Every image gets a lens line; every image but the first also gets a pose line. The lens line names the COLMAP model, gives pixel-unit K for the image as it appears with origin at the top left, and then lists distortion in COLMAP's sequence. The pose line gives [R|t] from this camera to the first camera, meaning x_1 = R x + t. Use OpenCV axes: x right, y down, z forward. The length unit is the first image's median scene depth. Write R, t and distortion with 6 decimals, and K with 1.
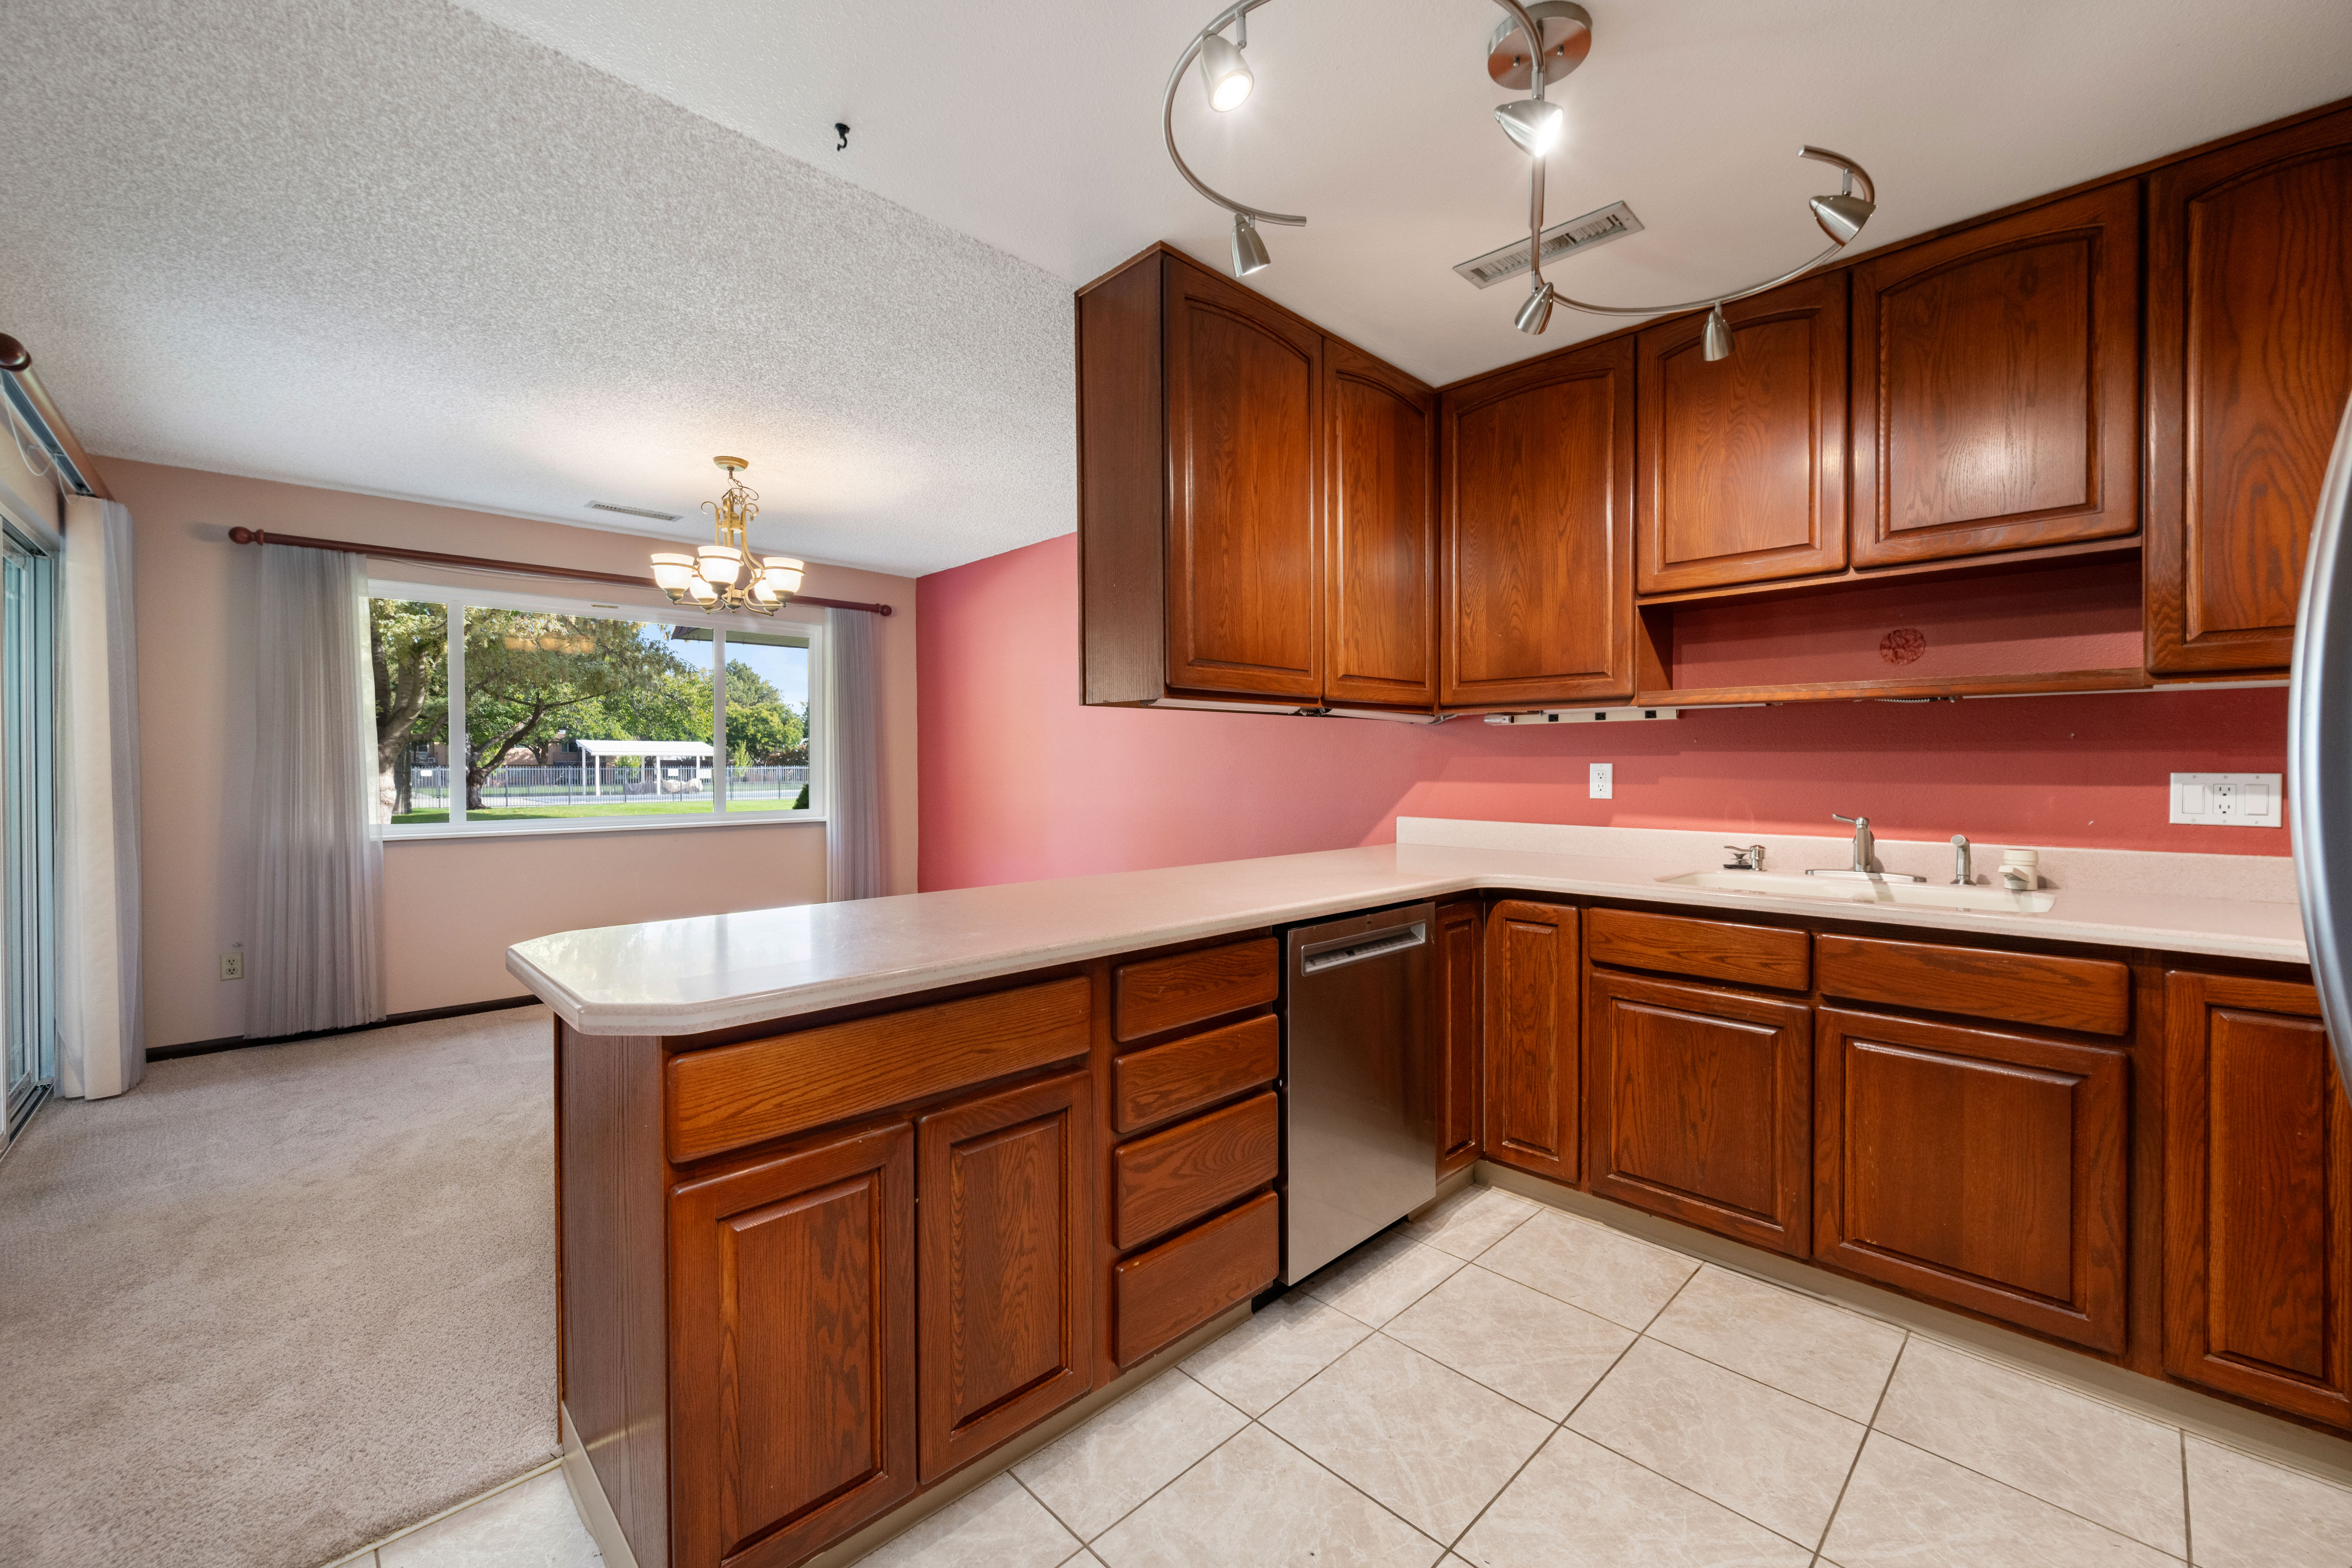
lens RADIAL K [[912.4, 0, 1172.3], [0, 912.4, 766.4], [0, 0, 1]] dist [-0.001779, -0.000212]
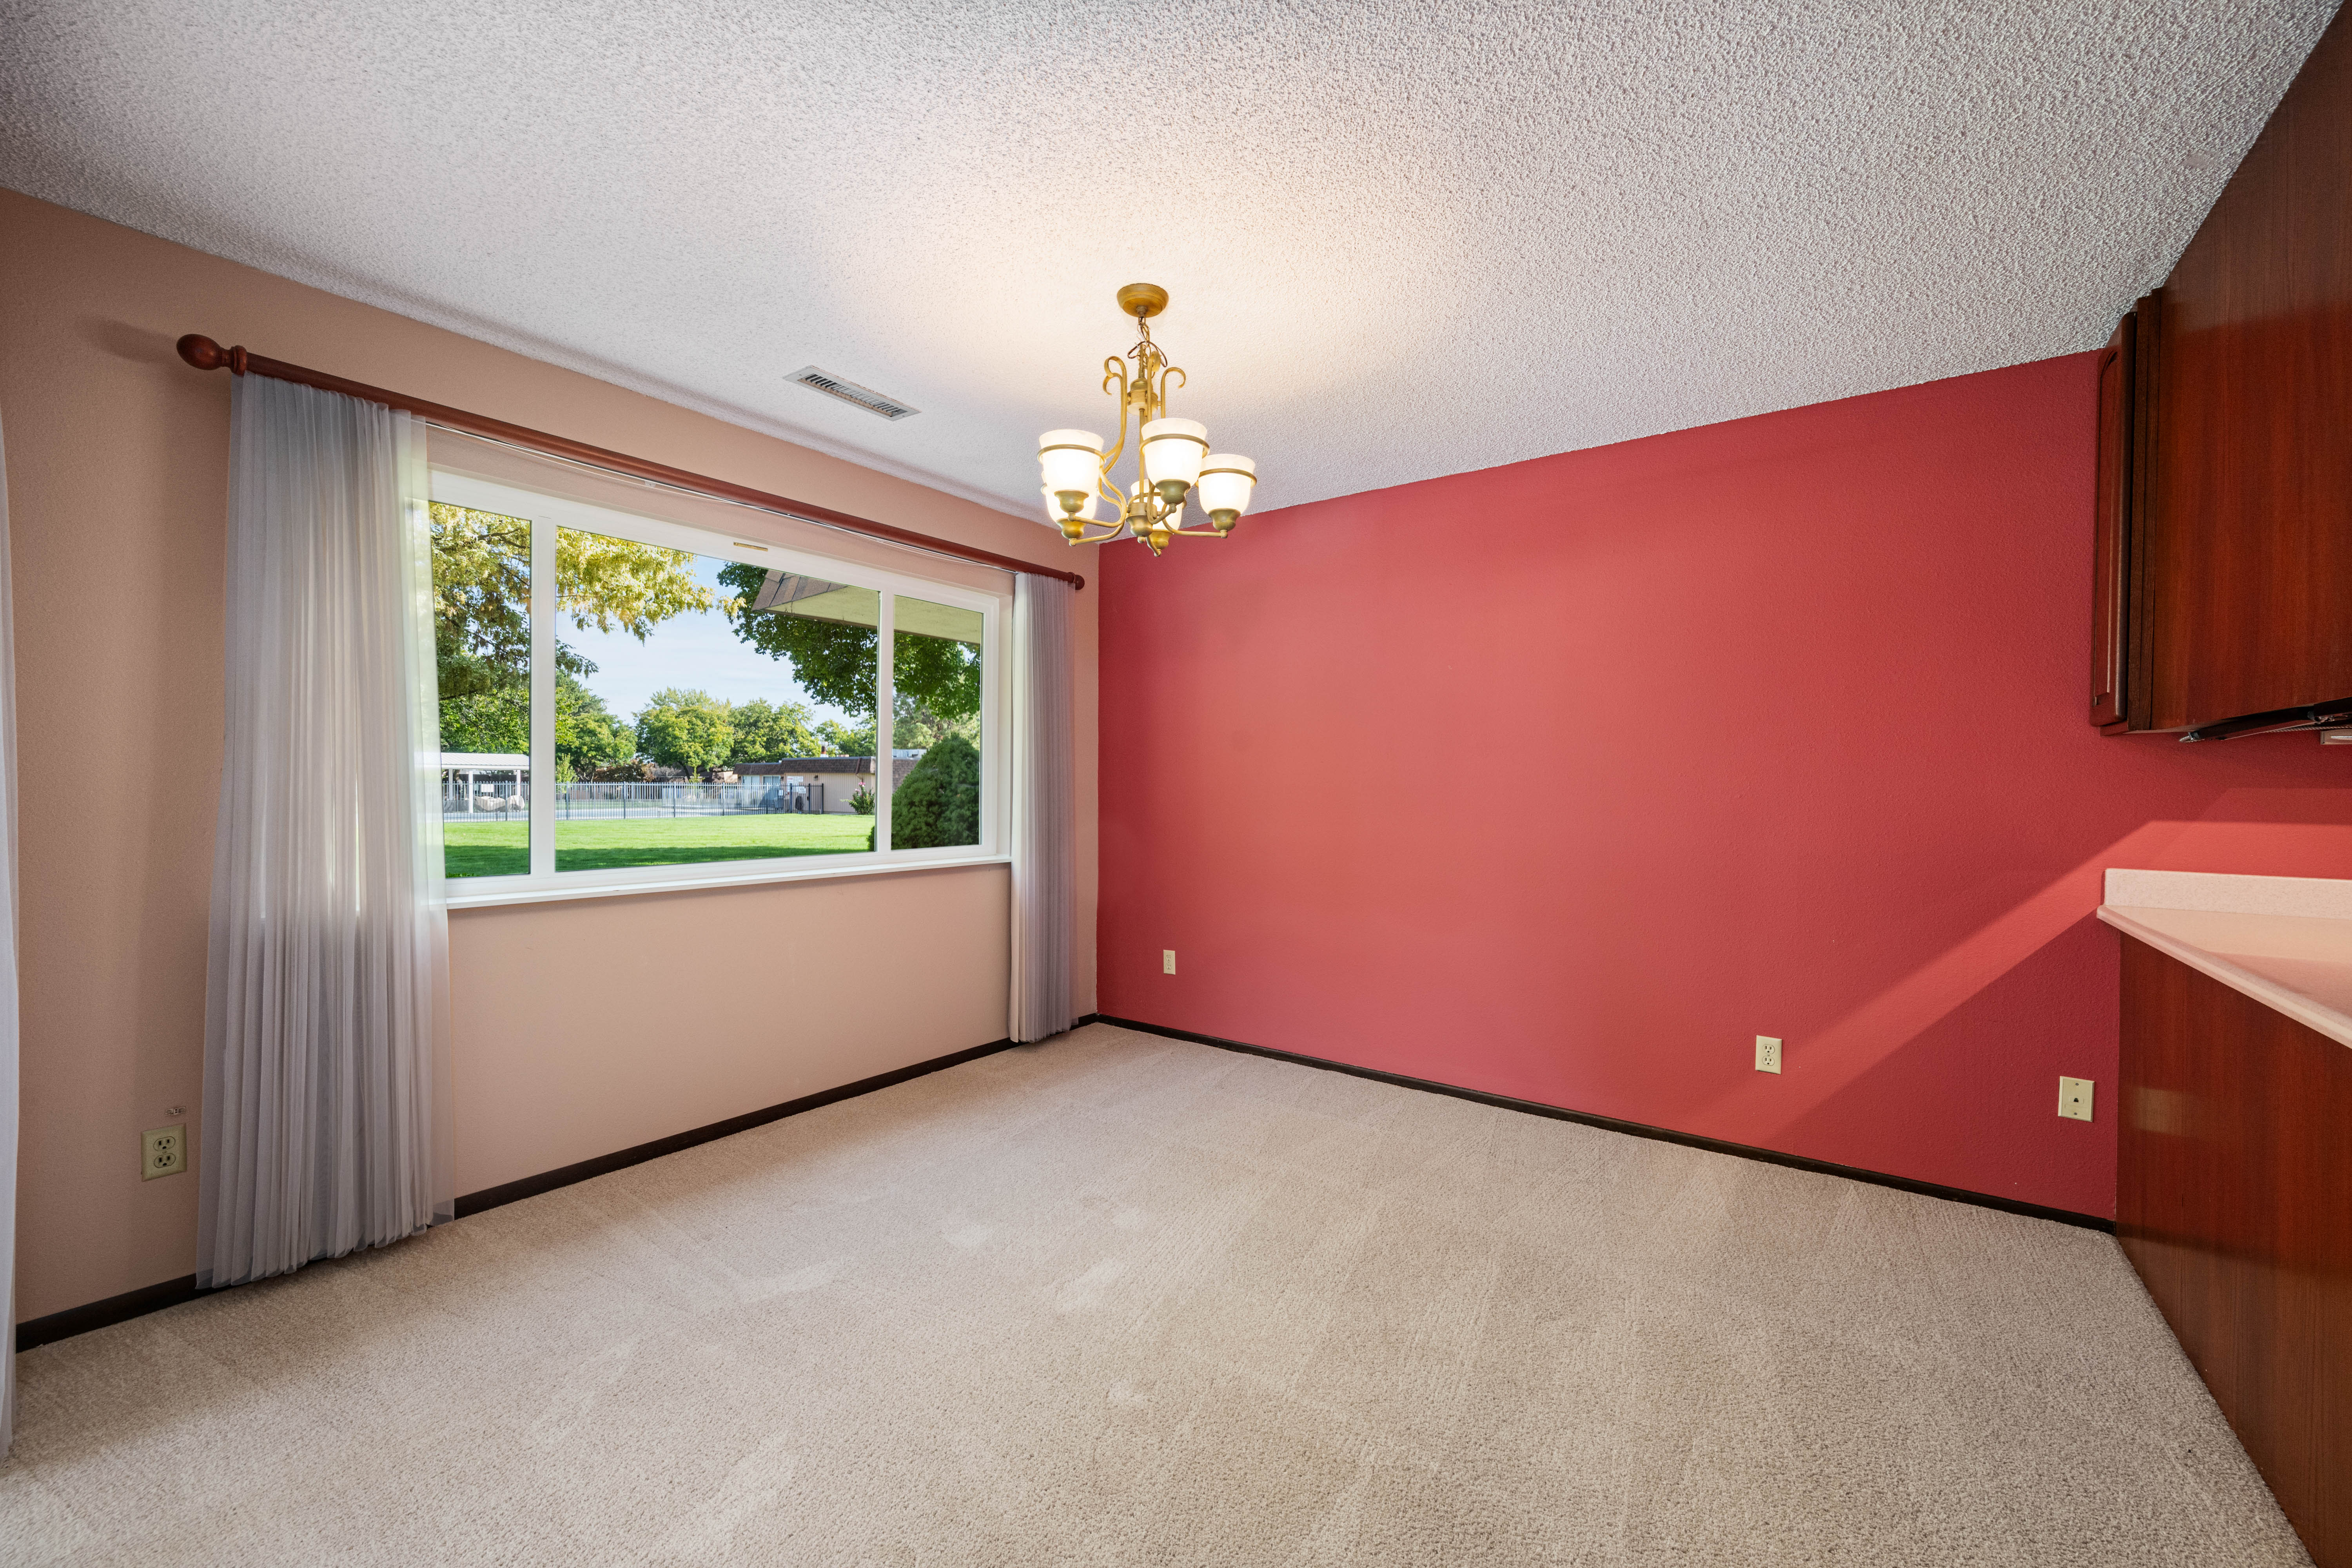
lens RADIAL K [[901.0, 0, 1176.0], [0, 901.0, 784.0], [0, 0, 1]] dist [-0.000269, 0.000260]
pose [[0.985978, 0.011327, 0.166489, -0.846252], [-0.010601, 0.999930, -0.005251, -0.002521], [-0.166537, 0.003413, 0.986029, 0.593666]]
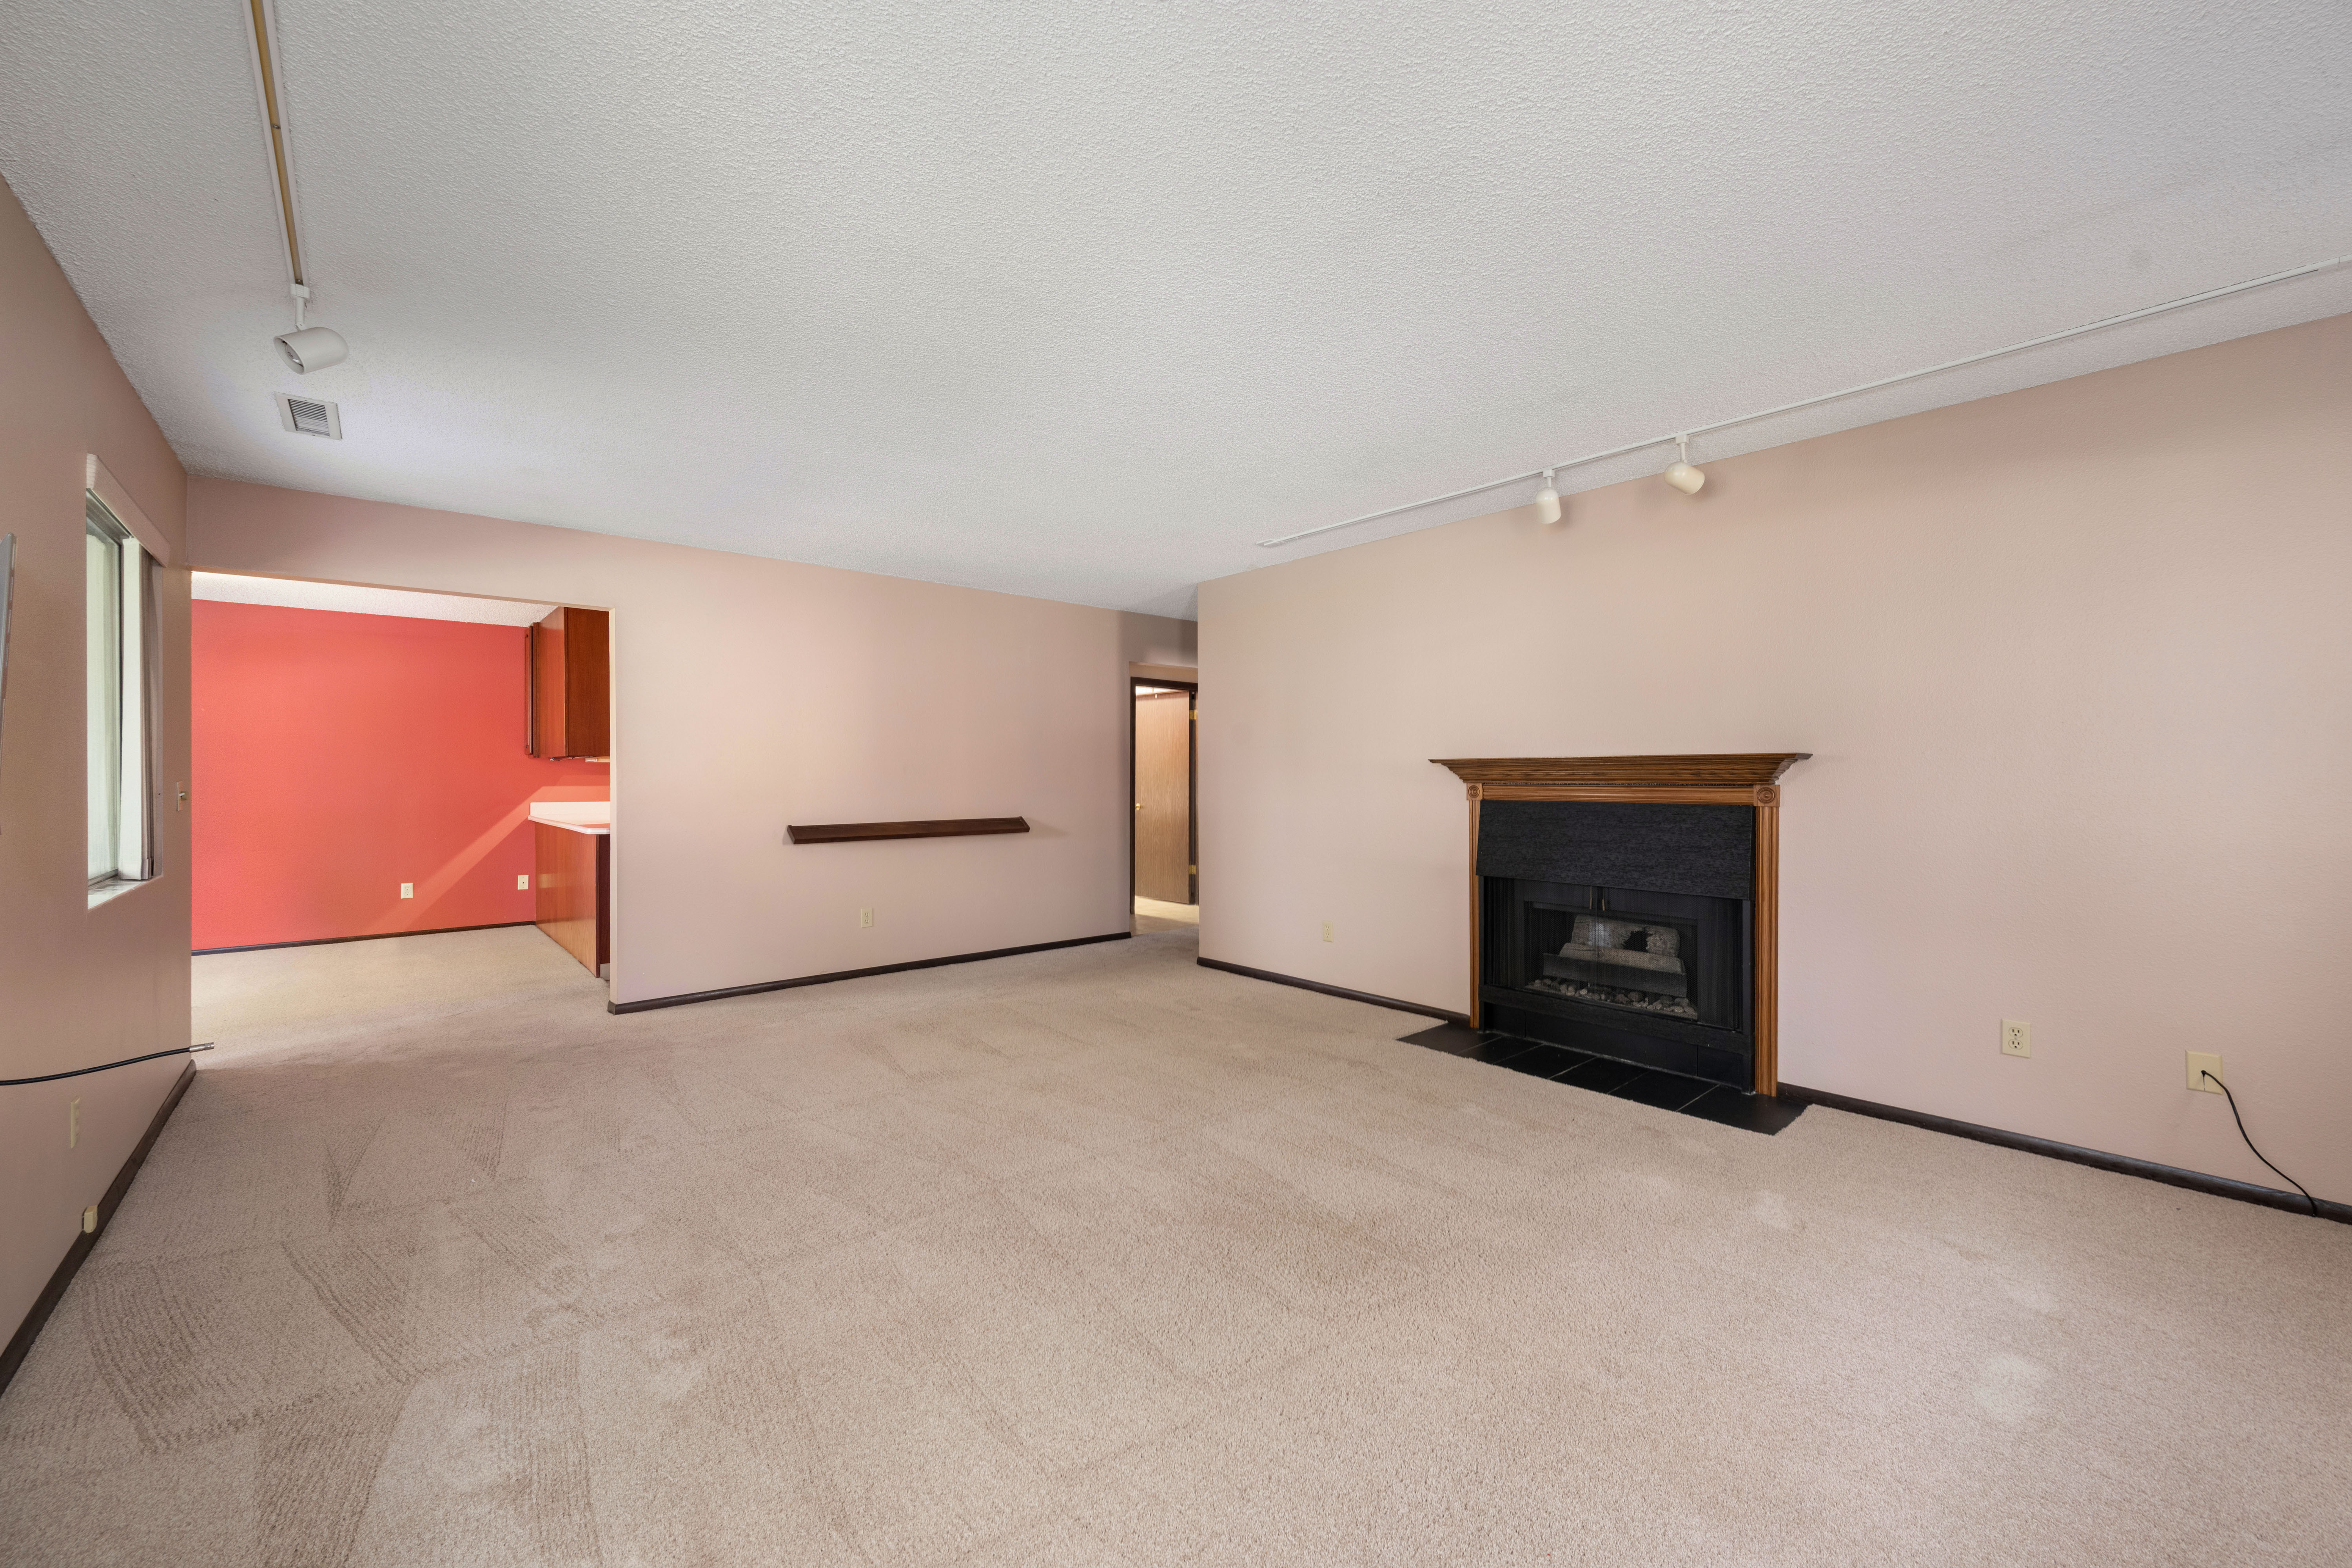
lens RADIAL K [[901.0, 0, 1176.0], [0, 901.0, 784.0], [0, 0, 1]] dist [-0.000269, 0.000260]
pose [[0.044651, -0.004657, 0.998992, -2.541319], [0.008404, 0.999955, 0.004286, 0.018933], [-0.998967, 0.008204, 0.044689, -0.857975]]
